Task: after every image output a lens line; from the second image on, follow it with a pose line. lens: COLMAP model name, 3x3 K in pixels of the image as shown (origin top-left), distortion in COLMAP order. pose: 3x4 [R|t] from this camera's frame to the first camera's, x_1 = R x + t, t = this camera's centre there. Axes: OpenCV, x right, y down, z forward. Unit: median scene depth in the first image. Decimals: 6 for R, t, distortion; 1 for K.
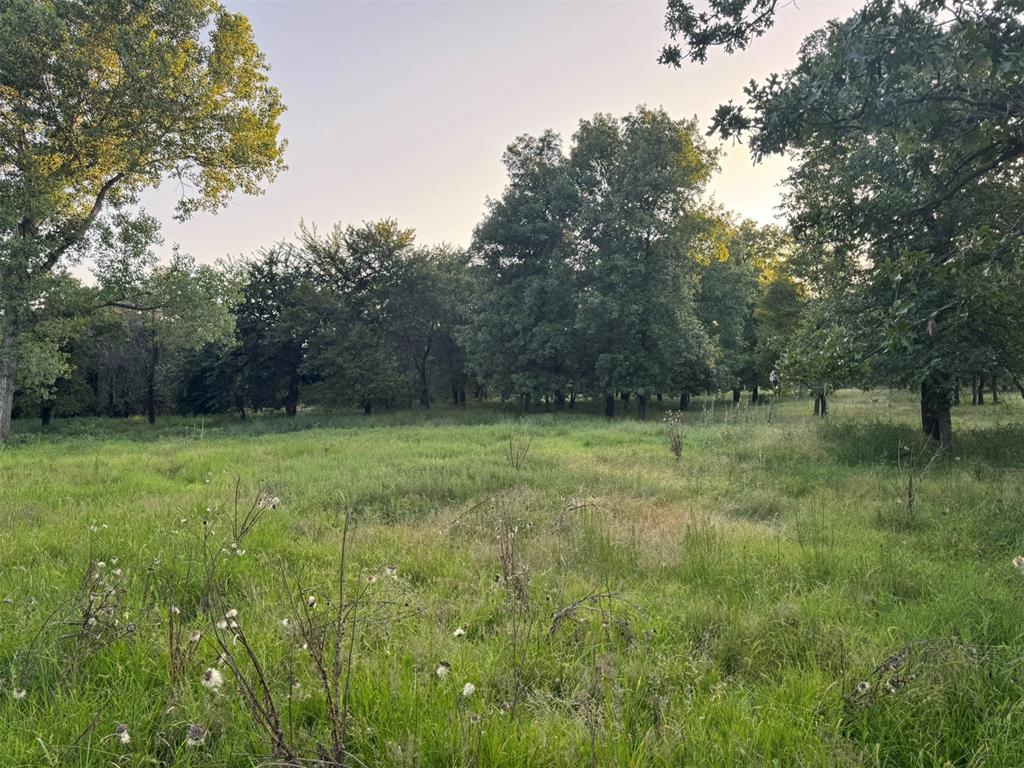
lens RADIAL K [[723.8, 0, 510.0], [0, 723.8, 391.3], [0, 0, 1]] dist [0.045972, -0.061625]
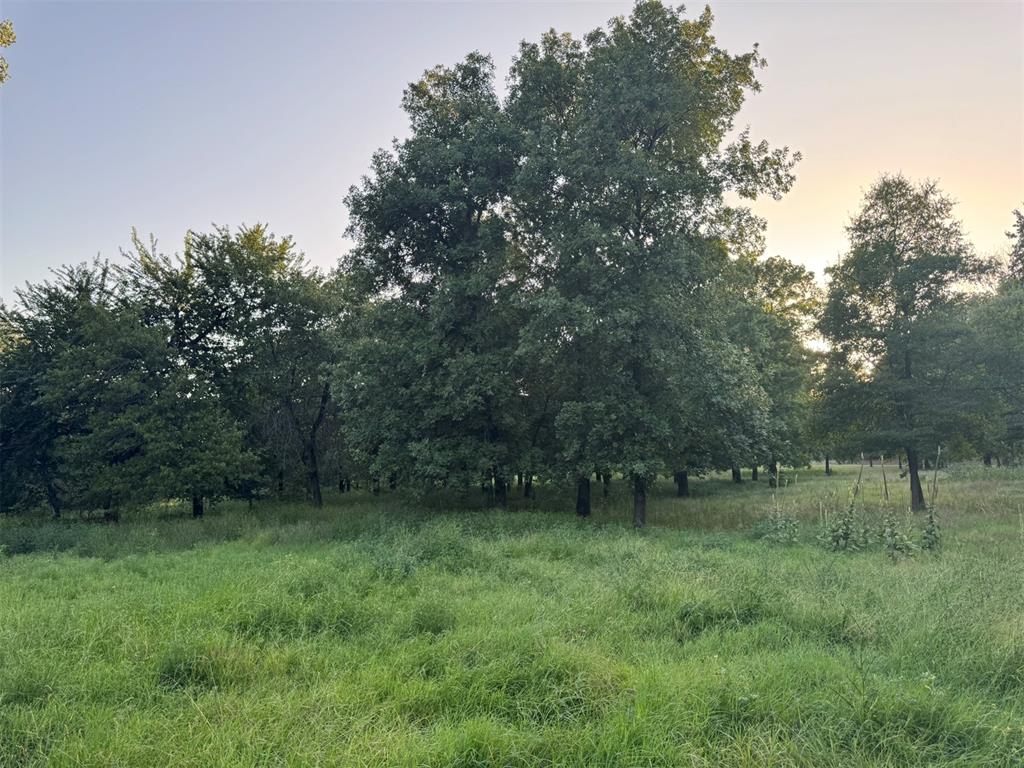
lens RADIAL K [[723.8, 0, 511.0], [0, 723.8, 363.1], [0, 0, 1]] dist [0.045972, -0.061625]
pose [[0.999066, -0.012382, 0.041387, 0.057411], [0.018461, 0.988530, -0.149894, 0.001329], [-0.039056, 0.150518, 0.987835, 0.417838]]
